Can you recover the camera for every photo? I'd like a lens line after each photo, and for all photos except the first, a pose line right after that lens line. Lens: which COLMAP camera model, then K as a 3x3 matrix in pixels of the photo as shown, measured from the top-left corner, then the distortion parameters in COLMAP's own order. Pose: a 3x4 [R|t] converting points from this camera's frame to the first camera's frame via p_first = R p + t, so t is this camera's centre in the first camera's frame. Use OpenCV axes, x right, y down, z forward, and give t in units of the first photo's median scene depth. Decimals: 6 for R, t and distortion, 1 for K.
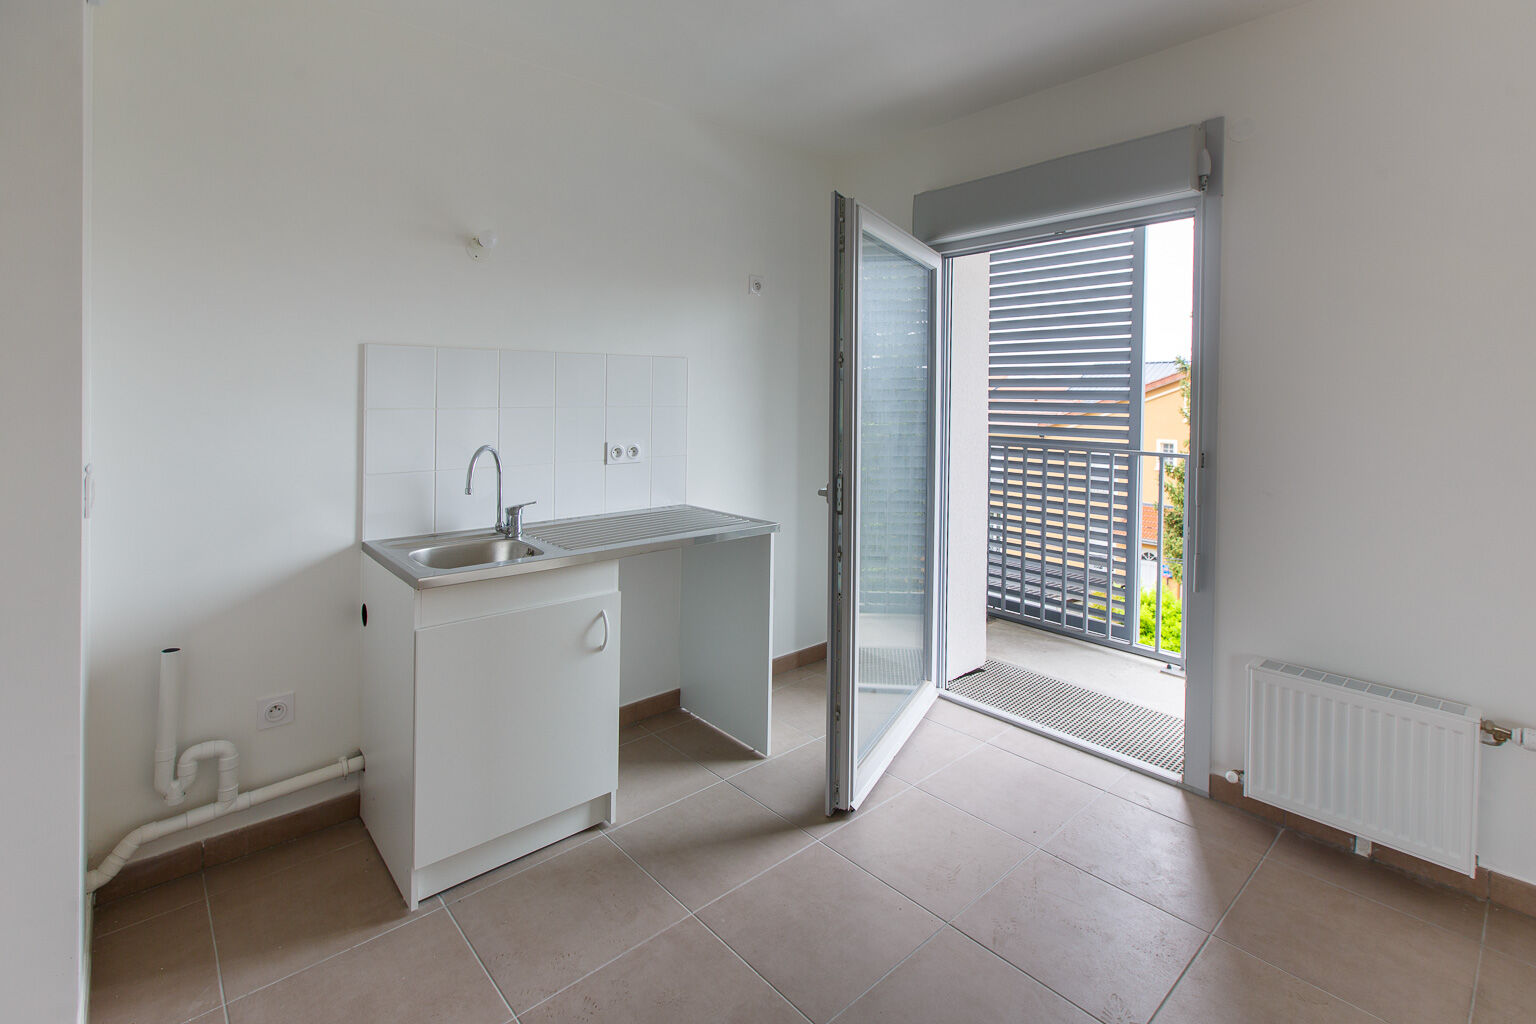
lens RADIAL K [[719.9, 0, 776.8], [0, 719.9, 398.8], [0, 0, 1]] dist [-0.000946, -0.000207]
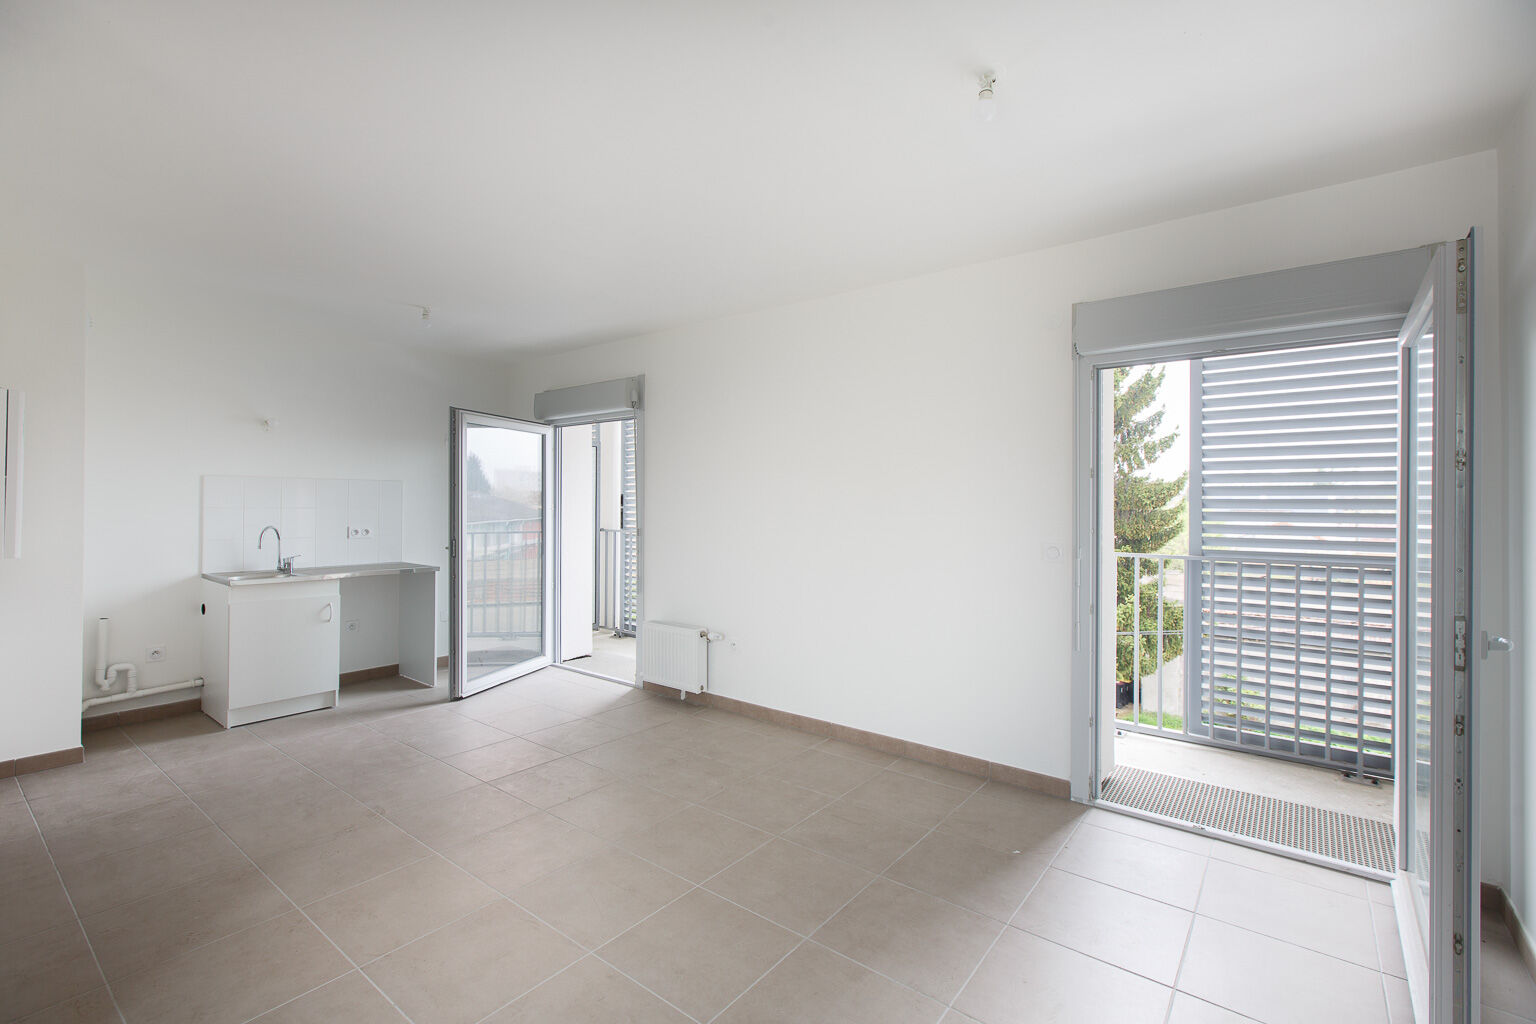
lens RADIAL K [[693.5, 0, 768.0], [0, 693.5, 512.0], [0, 0, 1]] dist [-0.003173, -0.000597]
pose [[0.985627, 0.000341, 0.168938, 0.678610], [-0.001123, 0.999989, 0.004531, 0.017273], [-0.168934, -0.004655, 0.985616, -1.213749]]
